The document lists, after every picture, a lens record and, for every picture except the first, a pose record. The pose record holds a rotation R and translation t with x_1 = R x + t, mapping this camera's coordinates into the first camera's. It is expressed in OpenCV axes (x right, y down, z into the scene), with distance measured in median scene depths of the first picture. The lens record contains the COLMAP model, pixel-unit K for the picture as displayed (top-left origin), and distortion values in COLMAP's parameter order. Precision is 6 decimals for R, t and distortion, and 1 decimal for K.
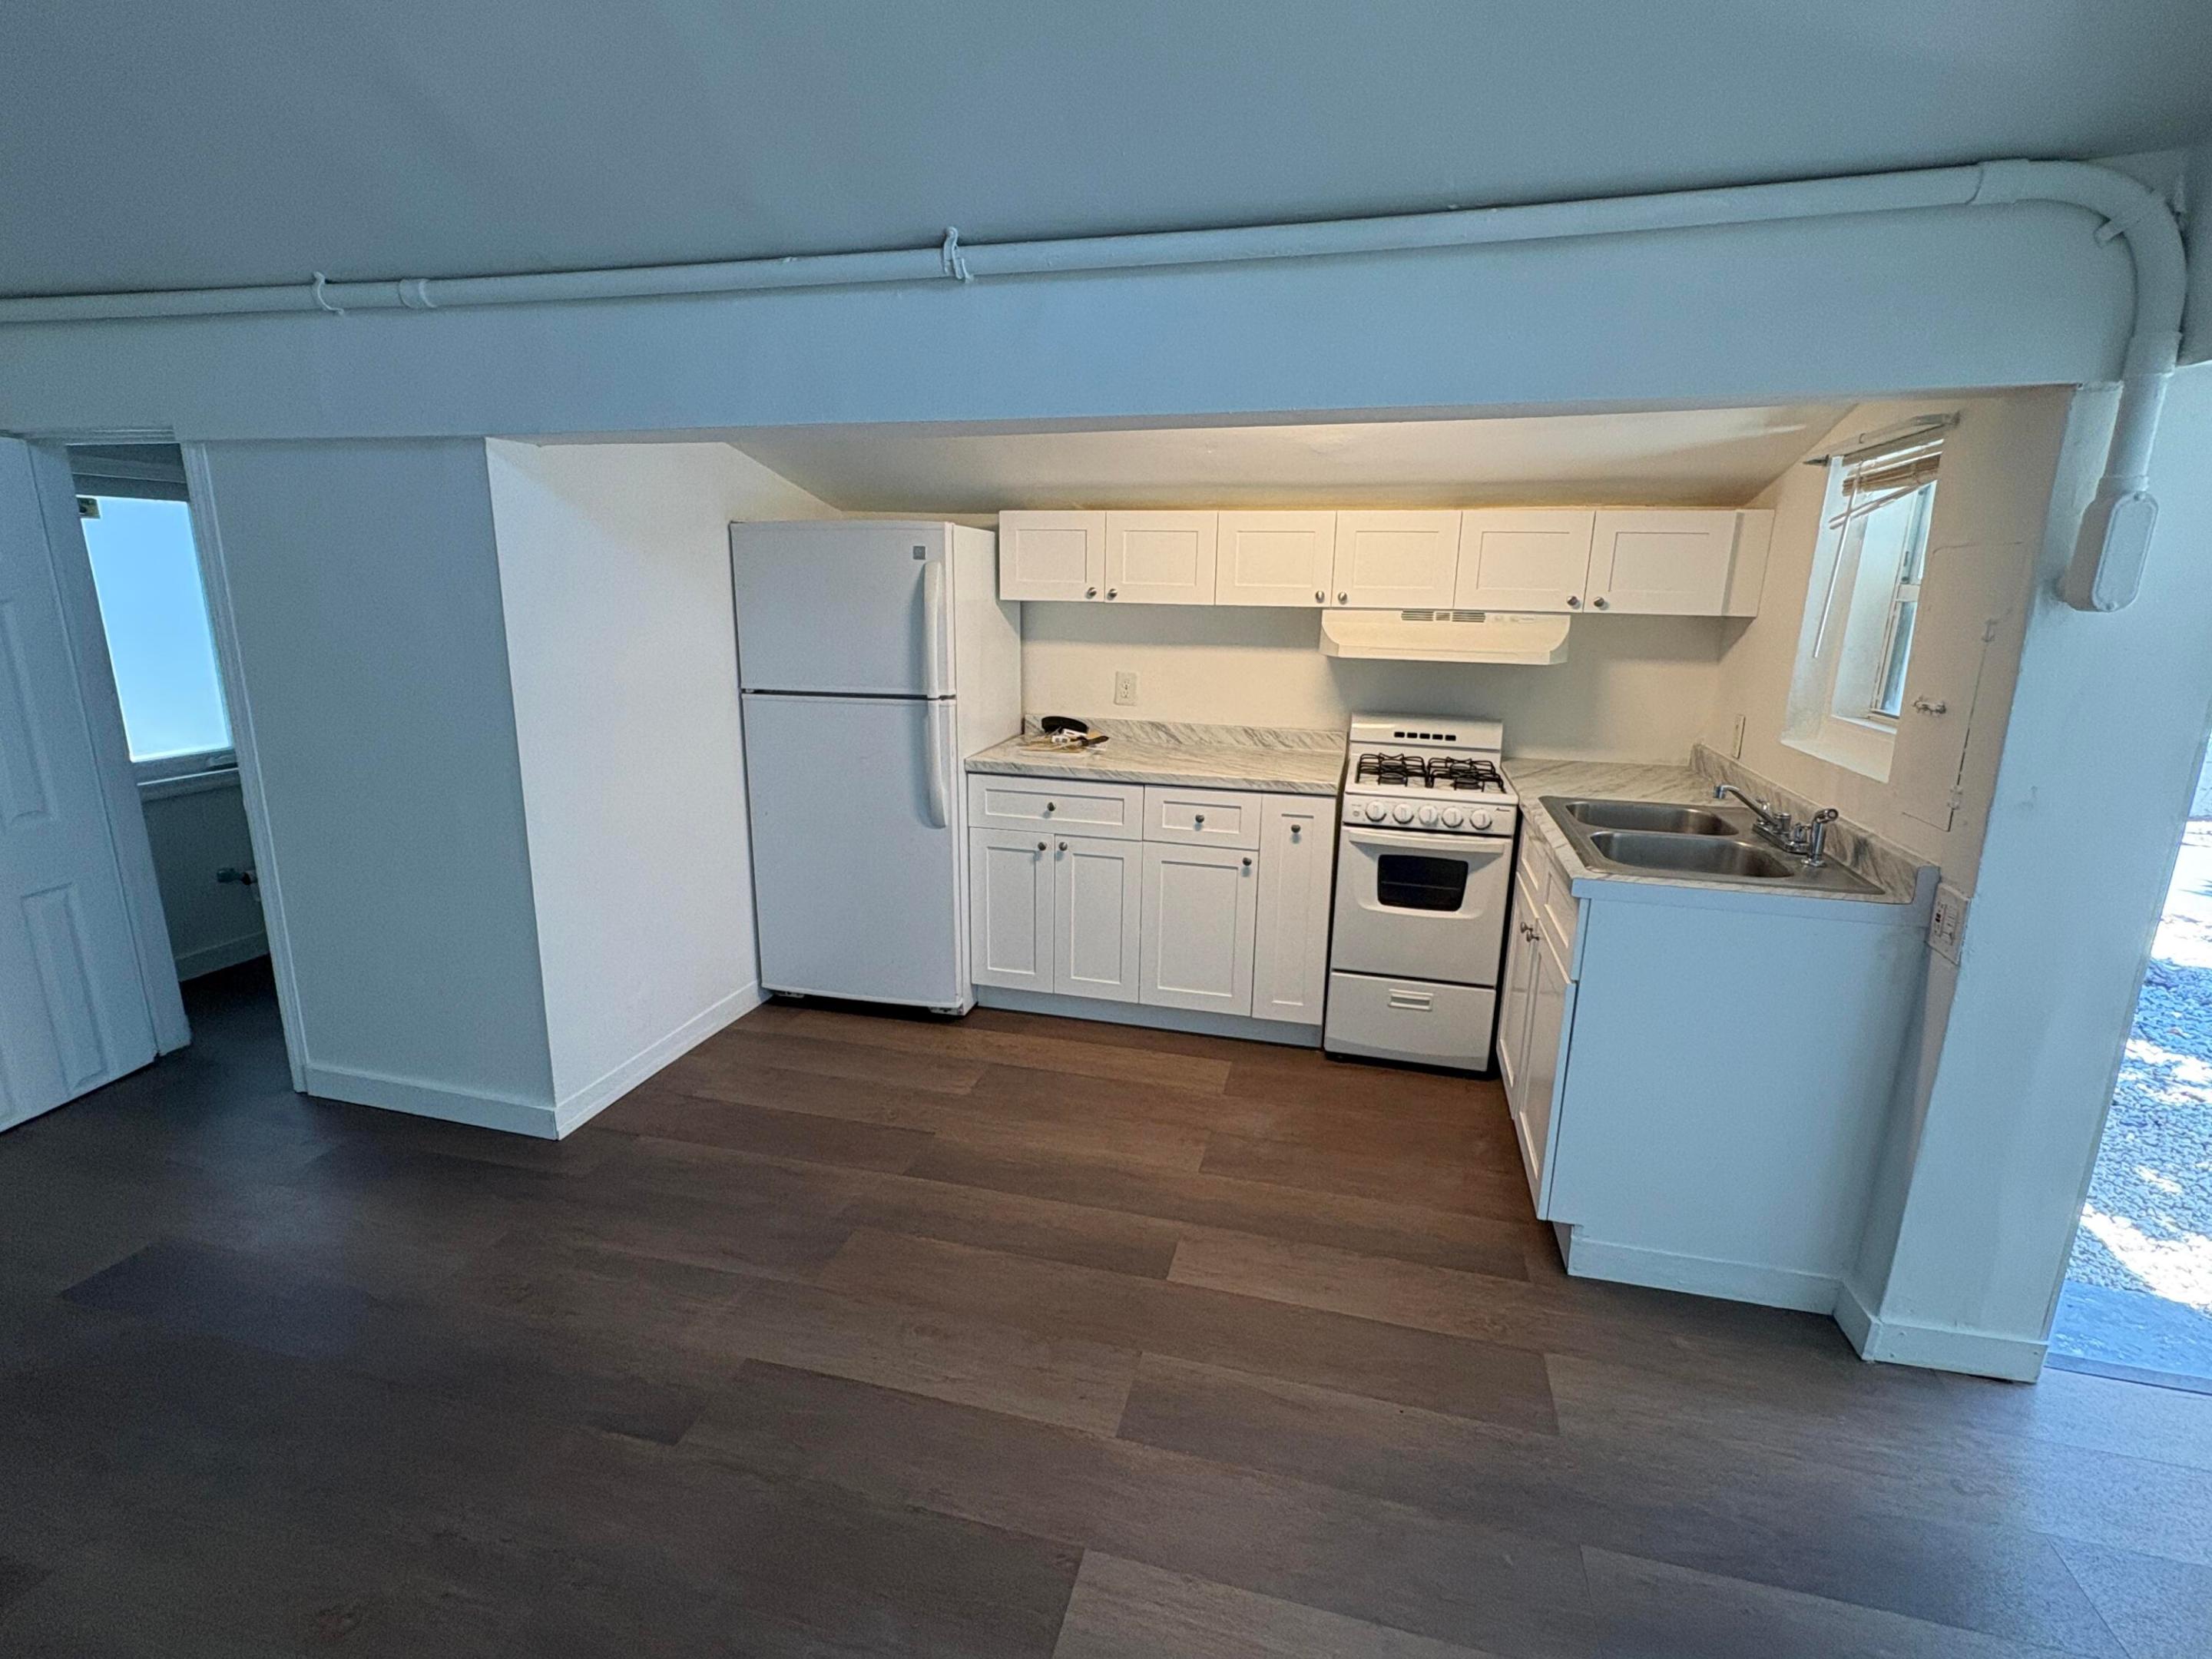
lens RADIAL K [[1040.2, 0, 1106.0], [0, 1040.2, 829.5], [0, 0, 1]] dist [-0.001229, -0.000415]
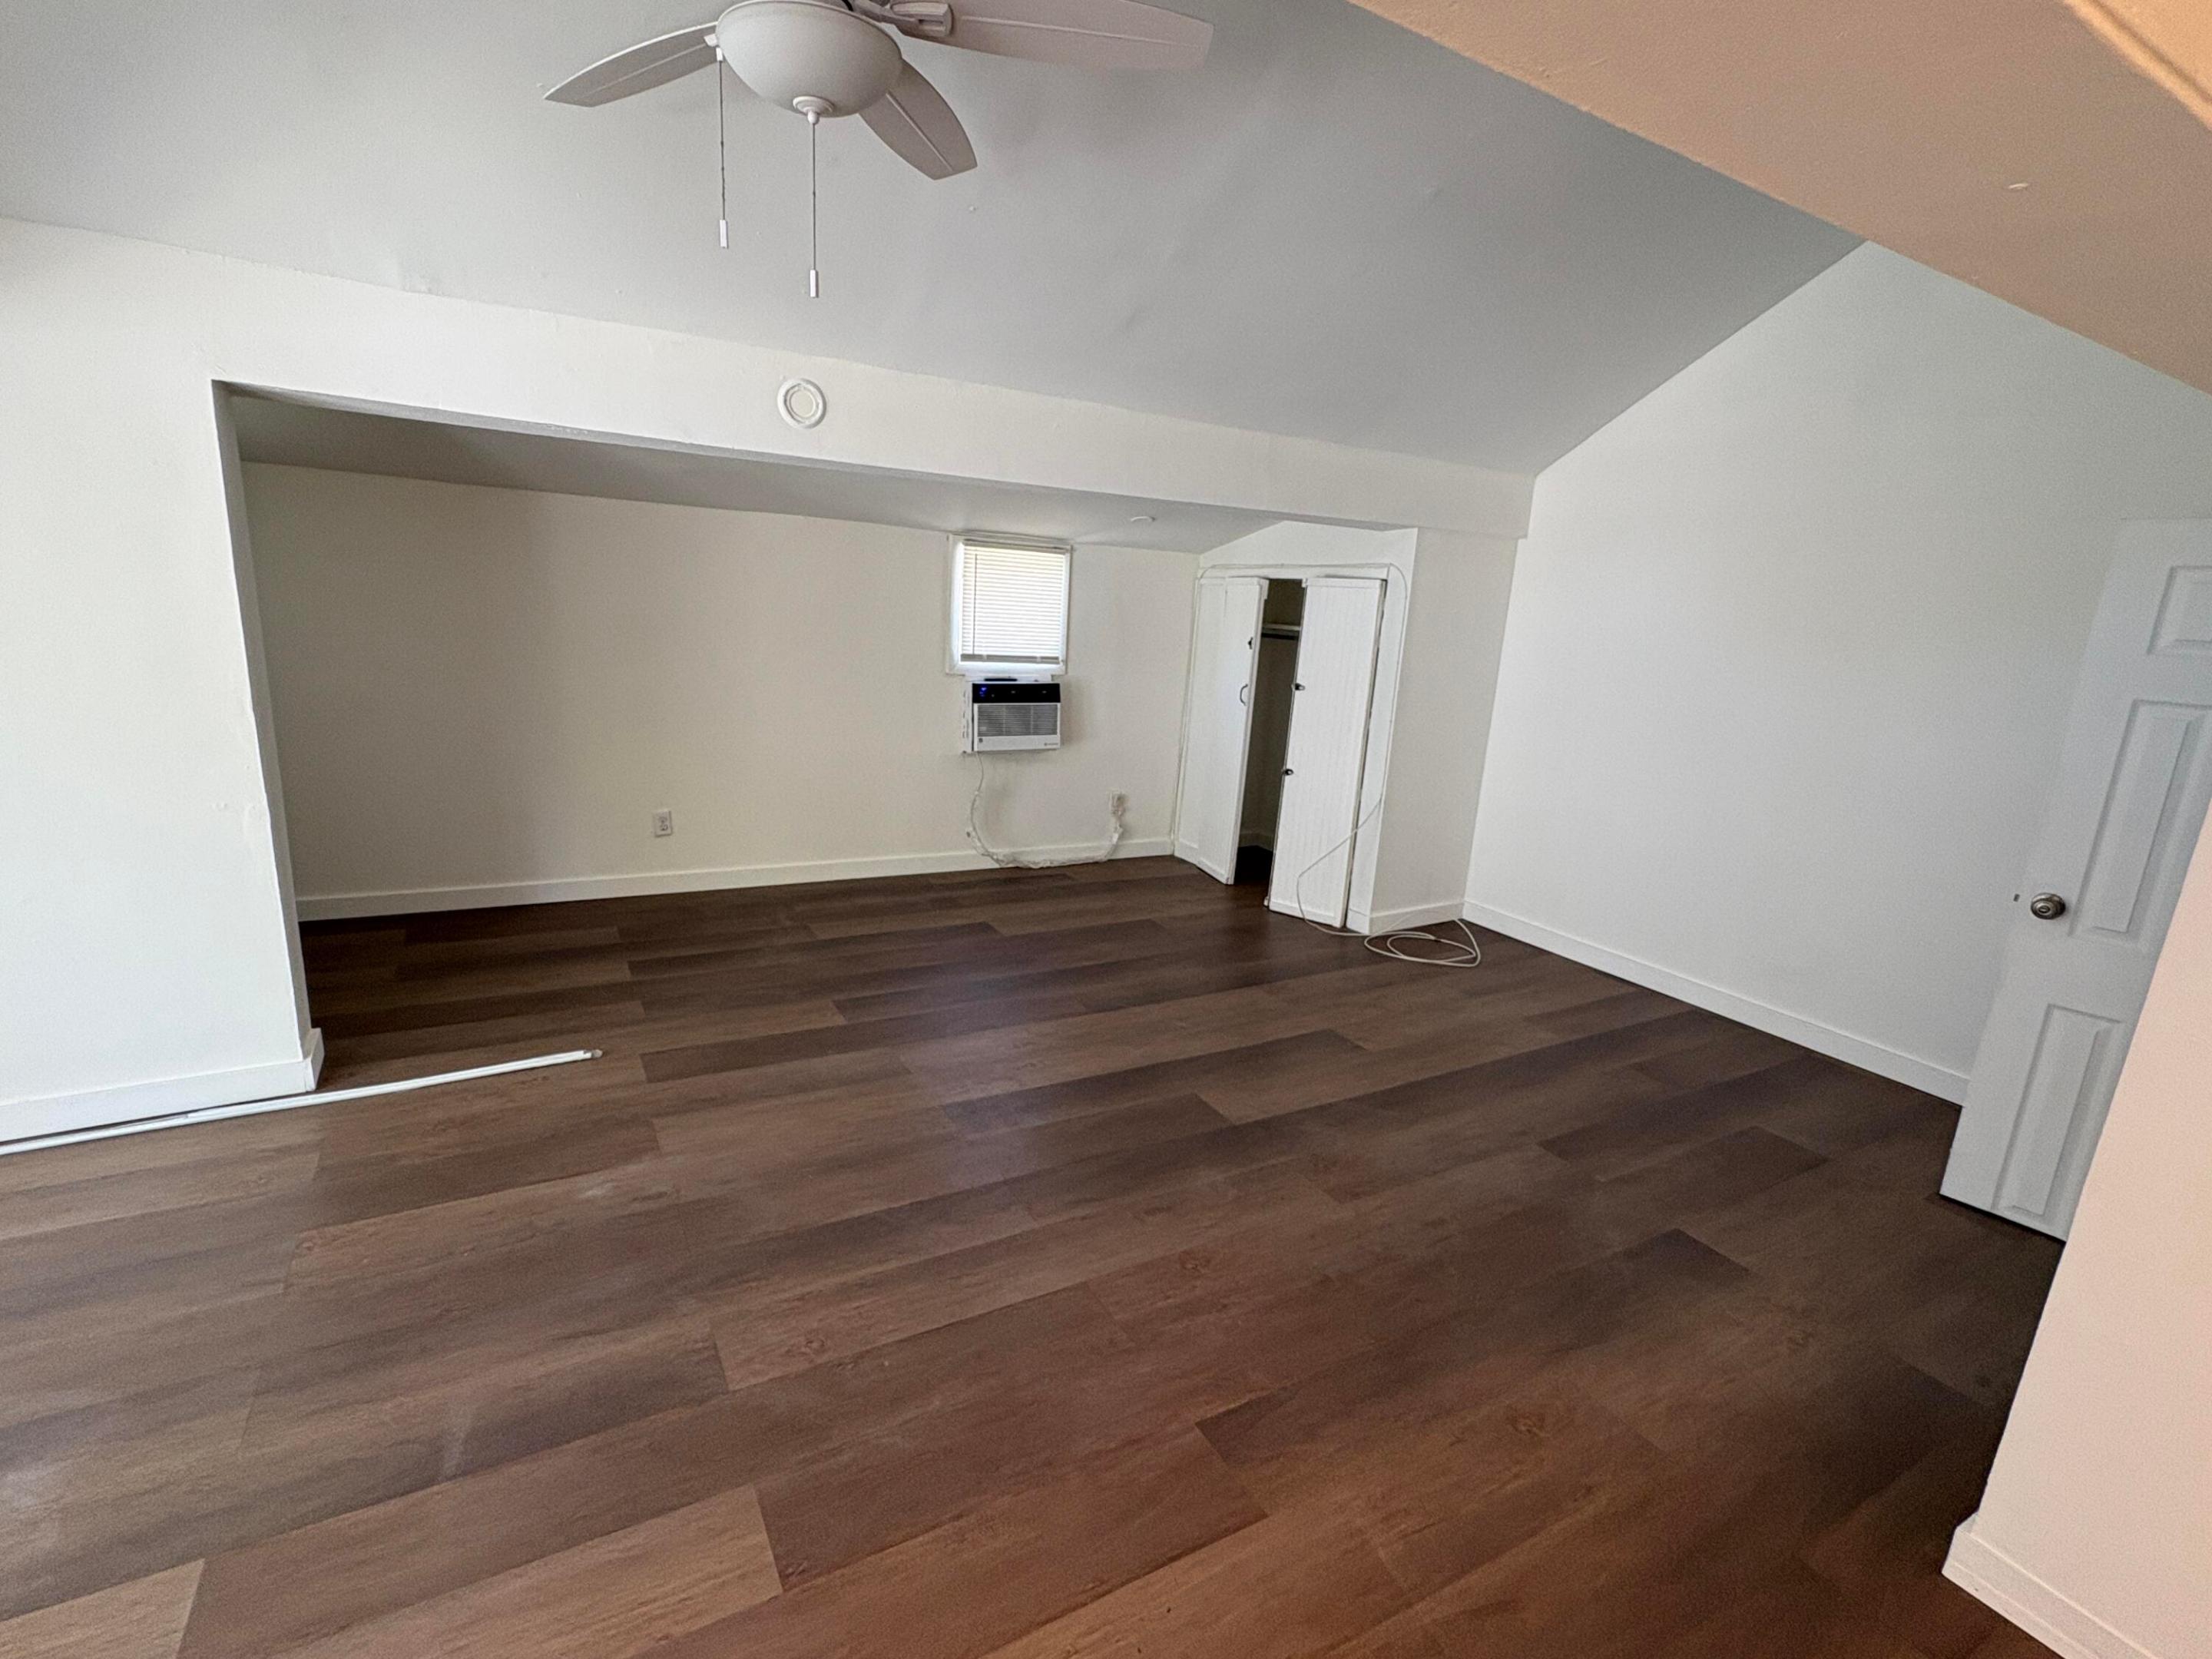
lens RADIAL K [[1040.2, 0, 1106.0], [0, 1040.2, 829.5], [0, 0, 1]] dist [-0.001229, -0.000415]
pose [[-0.720688, 0.095327, -0.686674, 0.207414], [-0.232205, 0.900094, 0.368662, -0.210519], [0.653214, 0.425139, -0.626552, 0.871718]]
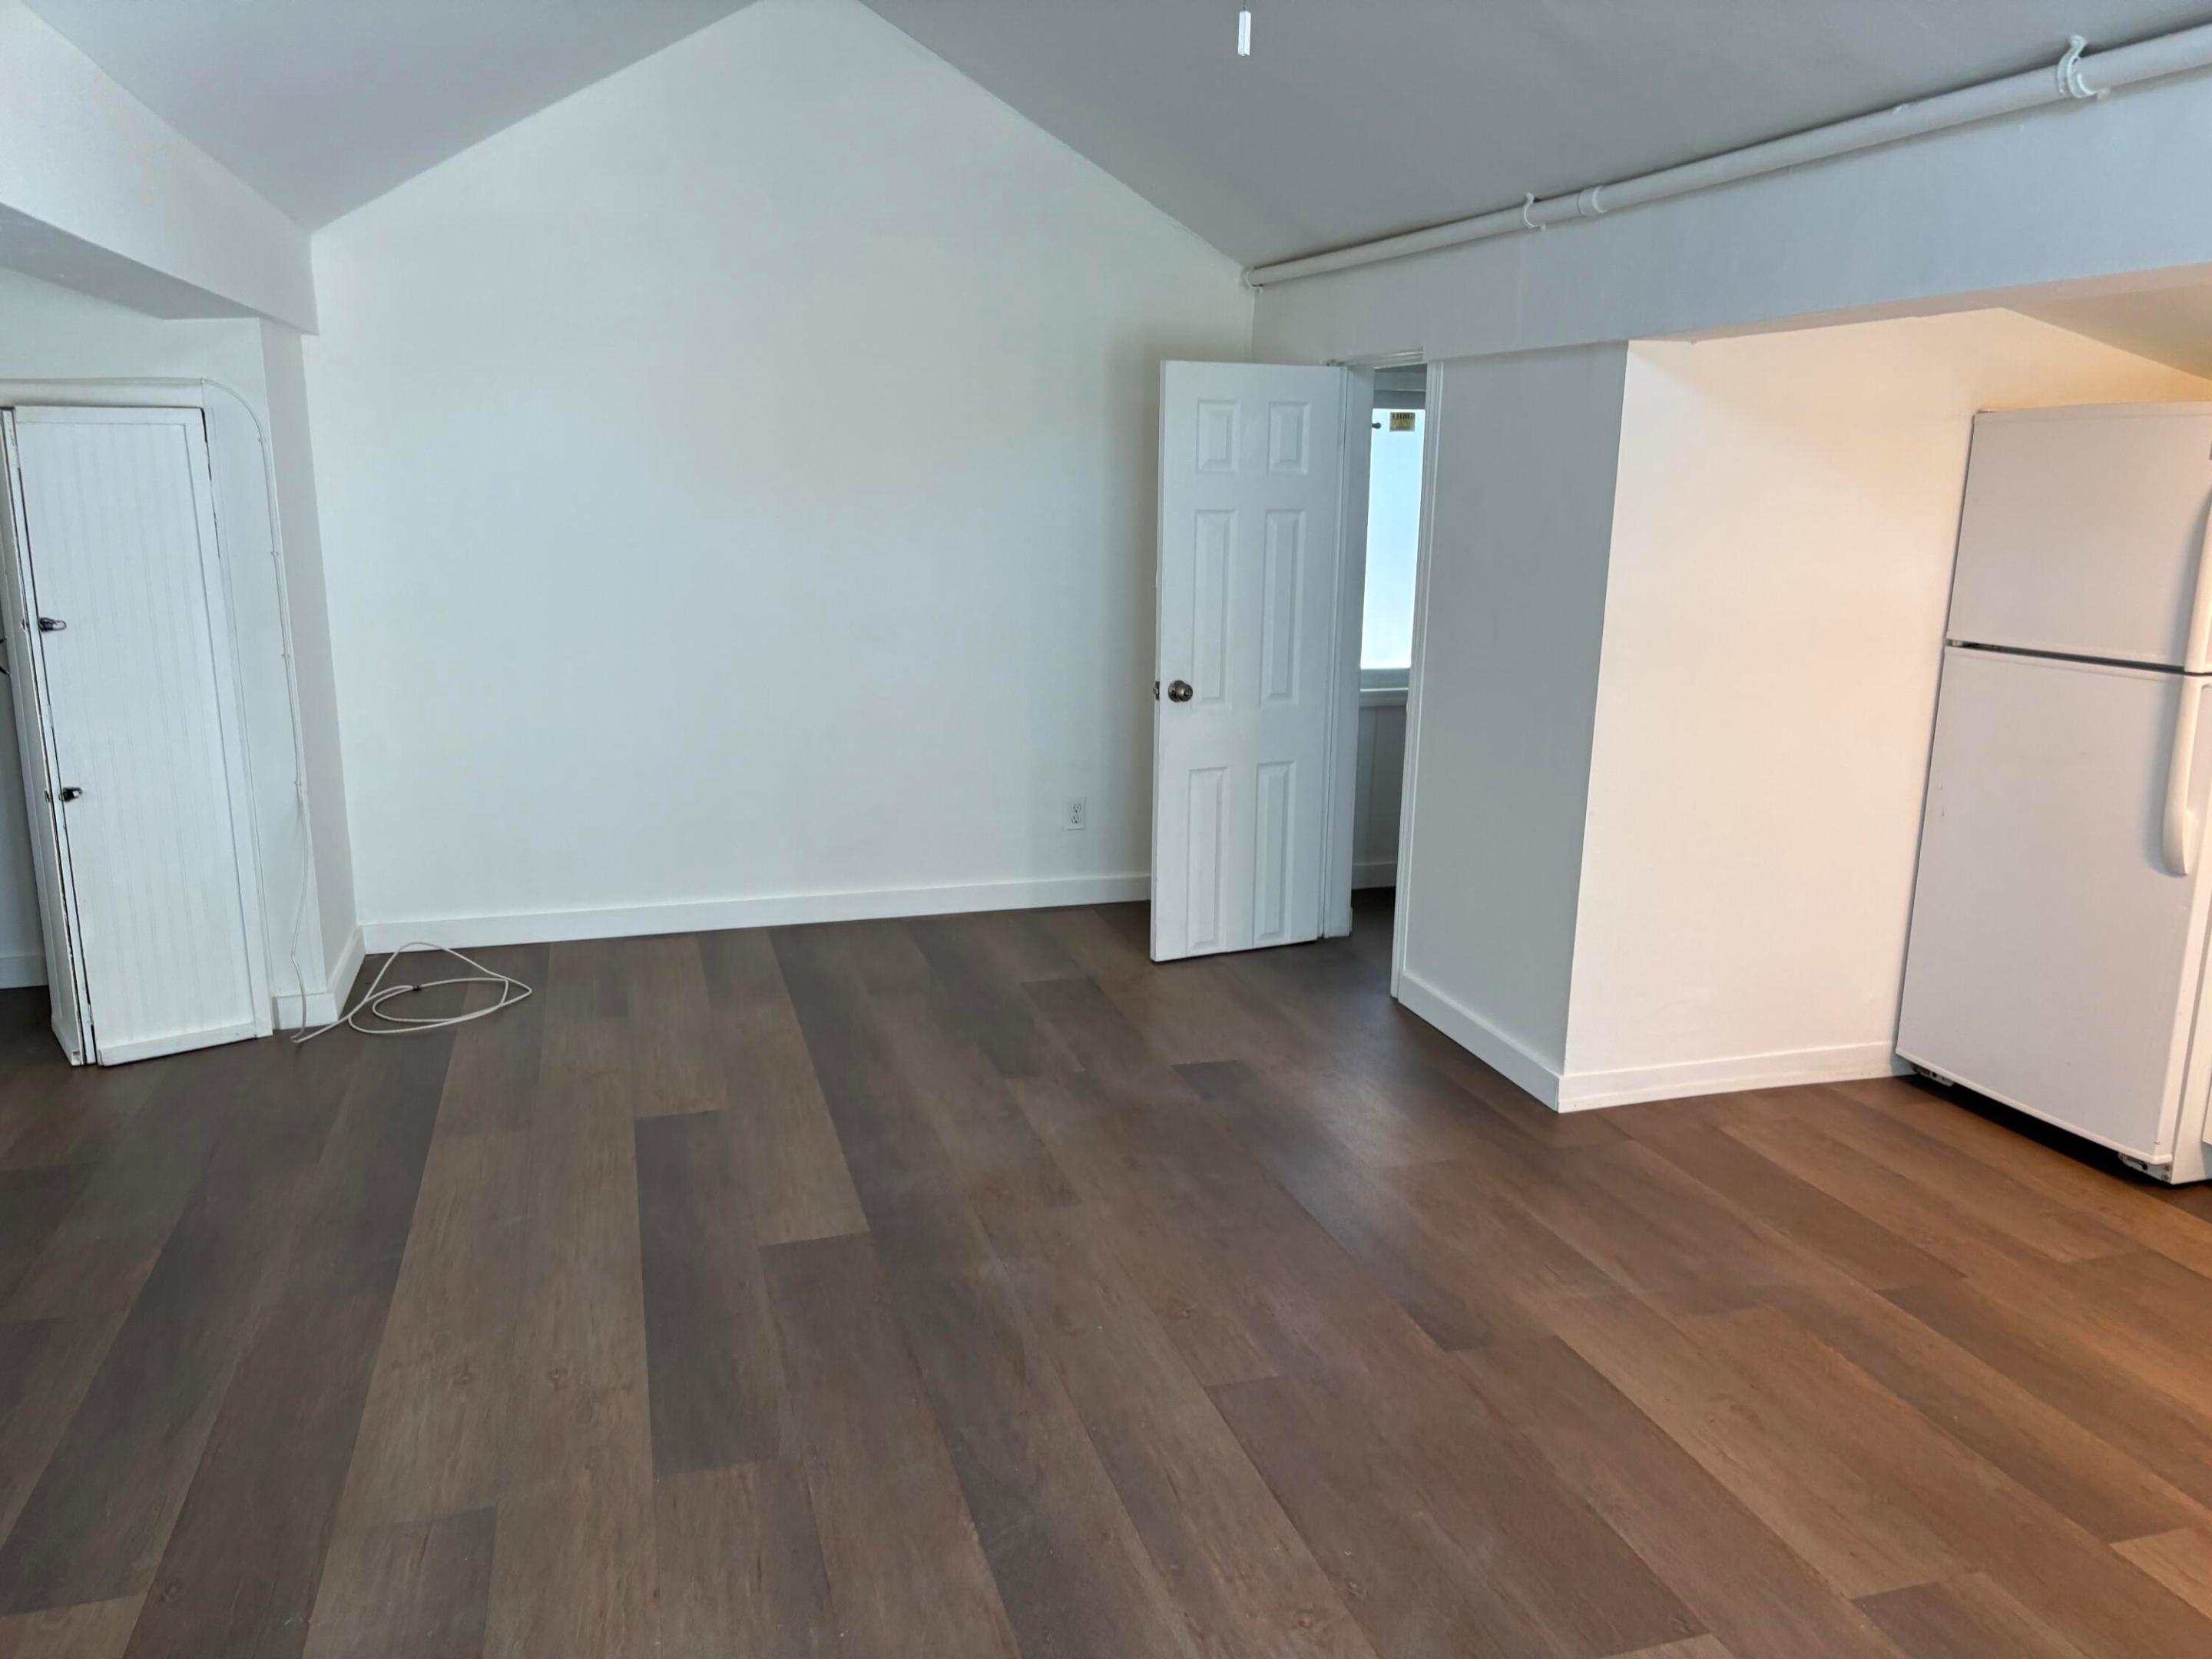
lens RADIAL K [[1694.4, 0, 1106.0], [0, 1694.4, 829.5], [0, 0, 1]] dist [0.014619, -0.005864]
pose [[0.514019, 0.169290, -0.840908, 0.453525], [-0.200955, 0.976816, 0.073814, 0.030838], [0.833908, 0.131043, 0.536121, -0.136627]]
